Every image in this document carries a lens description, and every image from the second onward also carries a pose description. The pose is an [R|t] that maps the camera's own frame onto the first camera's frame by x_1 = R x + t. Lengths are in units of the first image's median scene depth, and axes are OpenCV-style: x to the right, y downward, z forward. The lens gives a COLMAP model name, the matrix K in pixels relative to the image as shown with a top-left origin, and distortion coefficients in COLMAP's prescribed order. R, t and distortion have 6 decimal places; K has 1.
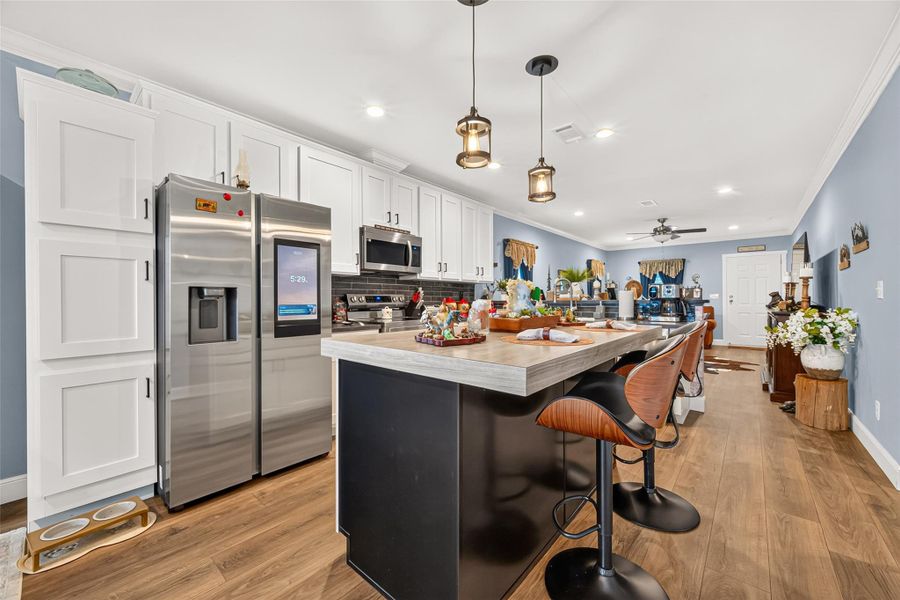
lens RADIAL K [[348.7, 0, 451.6], [0, 348.7, 299.2], [0, 0, 1]] dist [0.004896, -0.000826]
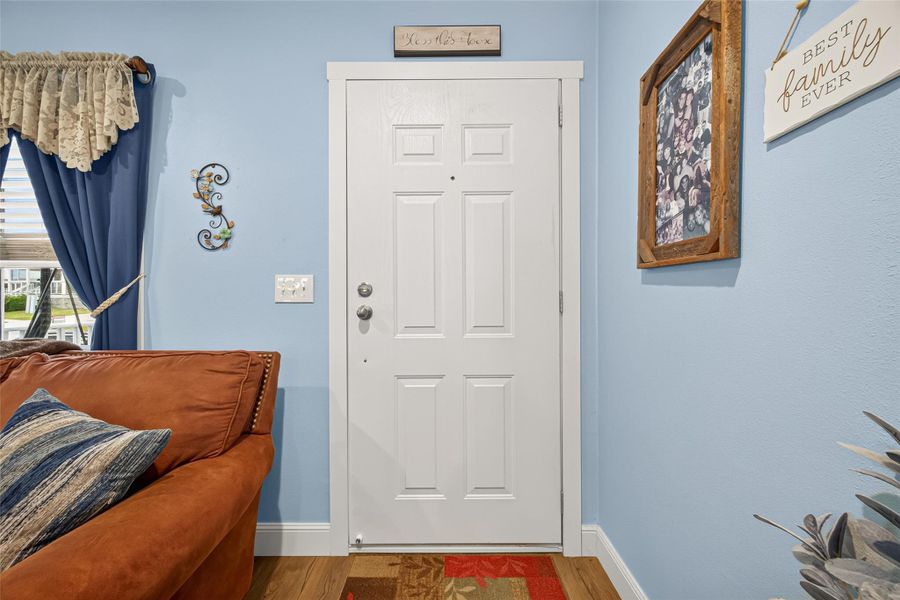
lens RADIAL K [[348.7, 0, 451.6], [0, 348.7, 299.2], [0, 0, 1]] dist [0.004896, -0.000826]
pose [[0.762121, 0.006075, 0.647407, 1.591877], [-0.002710, 0.999977, -0.006193, -0.004180], [-0.647429, 0.002966, 0.762120, 1.847868]]
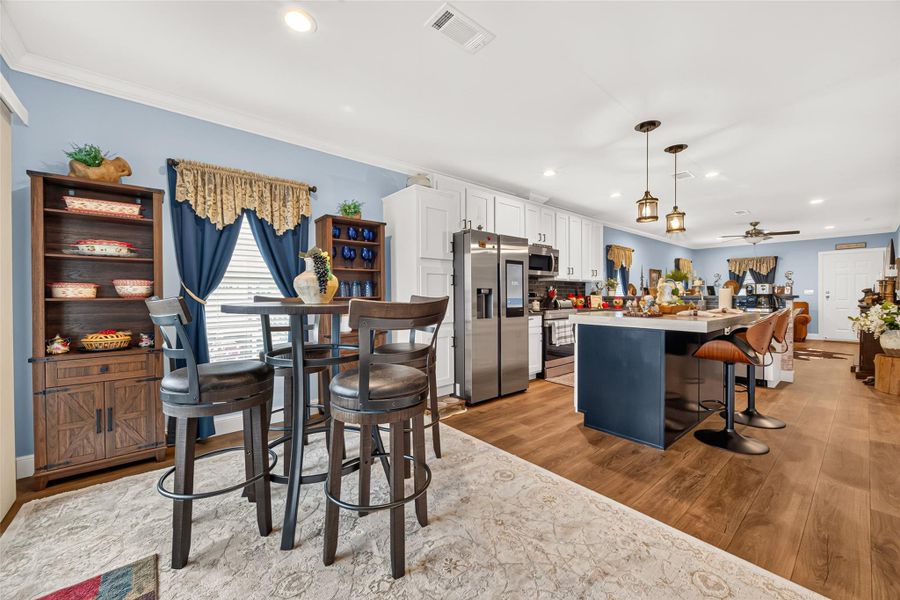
lens RADIAL K [[348.7, 0, 451.6], [0, 348.7, 299.2], [0, 0, 1]] dist [0.004896, -0.000826]
pose [[0.987212, 0.001522, -0.159406, -0.293882], [0.000329, 0.999933, 0.011589, -0.000075], [0.159413, -0.011493, 0.987145, -0.440246]]
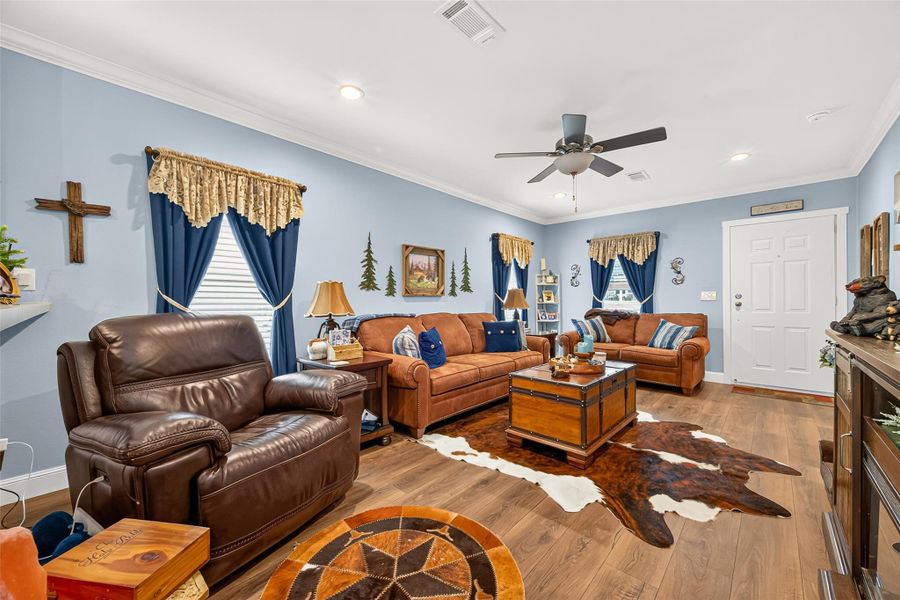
lens RADIAL K [[348.7, 0, 451.6], [0, 348.7, 299.2], [0, 0, 1]] dist [0.004896, -0.000826]
pose [[0.999367, 0.003825, -0.035382, 0.810913], [-0.003809, 0.999993, 0.000505, -0.003958], [0.035384, -0.000370, 0.999374, 0.956509]]
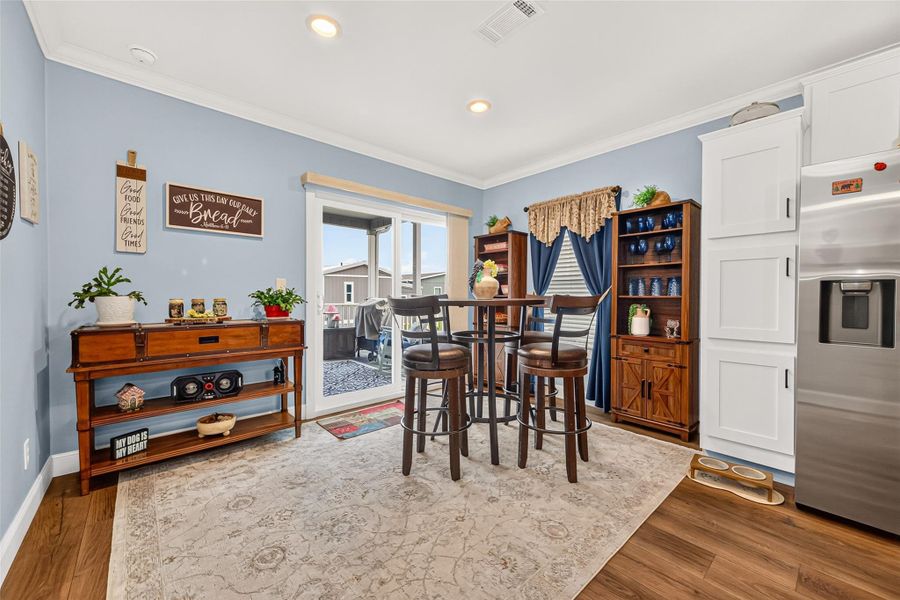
lens RADIAL K [[348.7, 0, 451.6], [0, 348.7, 299.2], [0, 0, 1]] dist [0.004896, -0.000826]
pose [[-0.131097, 0.014033, -0.991270, 0.154941], [-0.002524, 0.999892, 0.014489, 0.001098], [0.991366, 0.004401, -0.131048, 0.072834]]
